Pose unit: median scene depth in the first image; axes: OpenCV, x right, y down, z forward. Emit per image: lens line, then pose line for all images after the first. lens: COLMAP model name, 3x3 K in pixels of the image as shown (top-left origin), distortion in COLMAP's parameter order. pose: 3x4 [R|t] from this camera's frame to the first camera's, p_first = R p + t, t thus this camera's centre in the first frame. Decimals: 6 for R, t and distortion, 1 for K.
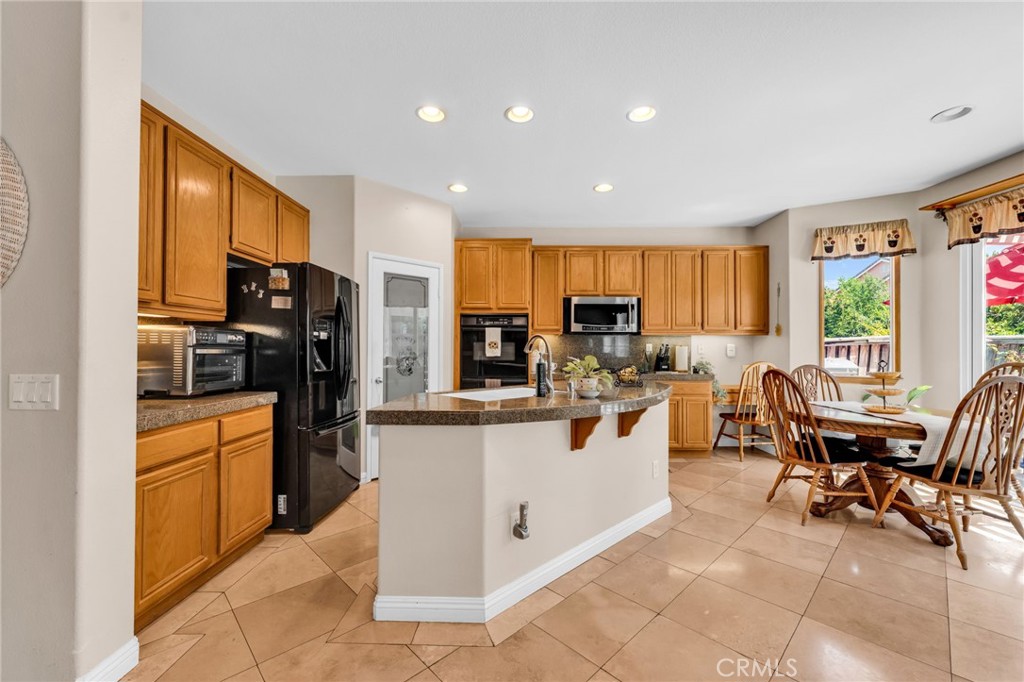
lens RADIAL K [[410.4, 0, 507.5], [0, 410.4, 344.8], [0, 0, 1]] dist [-0.001778, 0.000128]
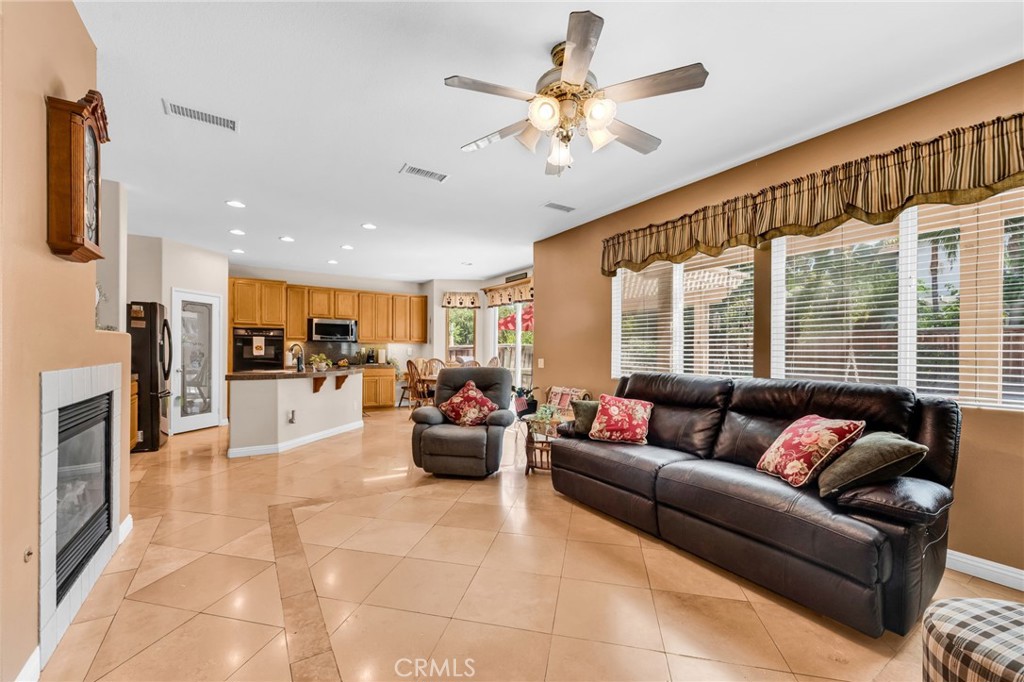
lens RADIAL K [[423.6, 0, 508.1], [0, 423.6, 354.4], [0, 0, 1]] dist [-0.013211, 0.000215]
pose [[0.831332, -0.001032, 0.555775, -0.146685], [-0.008740, 0.999850, 0.014930, -0.007615], [-0.555707, -0.017269, 0.831199, -0.912844]]
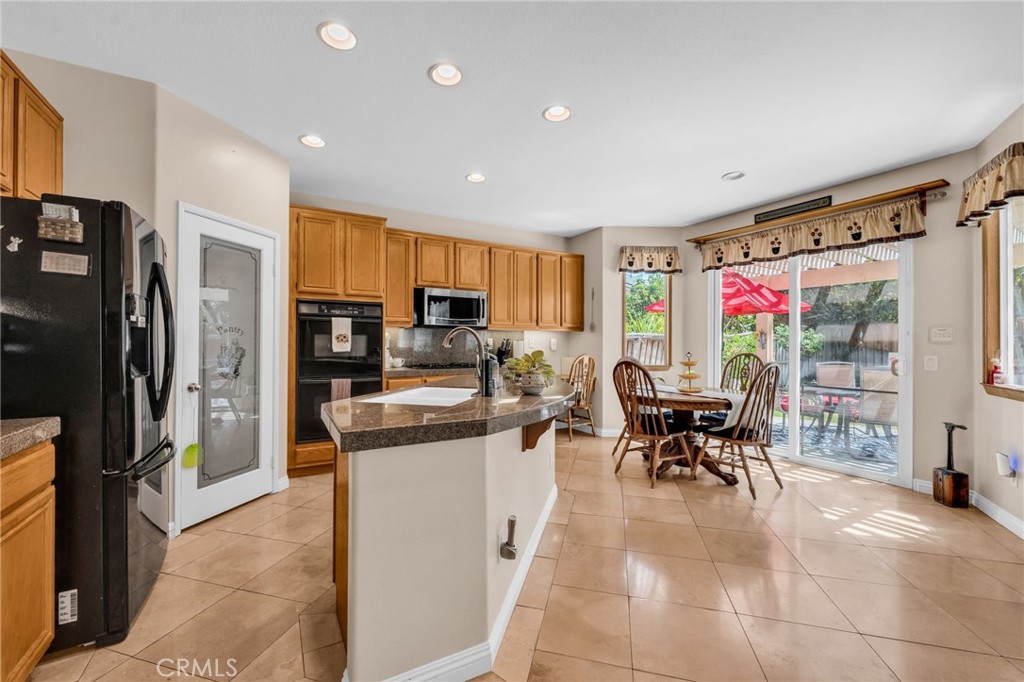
lens RADIAL K [[415.4, 0, 493.5], [0, 415.4, 341.4], [0, 0, 1]] dist [-0.000552, -0.000265]
pose [[0.863482, 0.004052, 0.504363, -0.207622], [-0.007263, 0.999964, 0.004401, 0.000666], [-0.504327, -0.007464, 0.863480, 0.115430]]
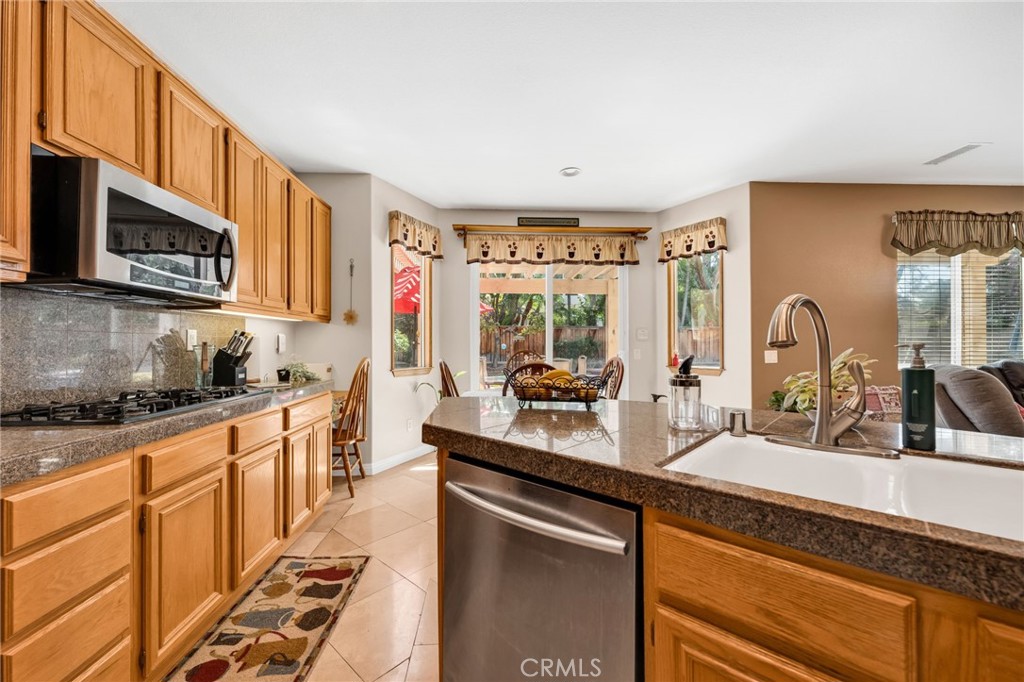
lens RADIAL K [[410.4, 0, 507.5], [0, 410.4, 344.8], [0, 0, 1]] dist [-0.001778, 0.000128]
pose [[-0.082392, -0.002204, 0.996598, -0.177074], [-0.006527, 0.999977, 0.001672, 0.013840], [-0.996579, -0.006367, -0.082405, 0.820614]]
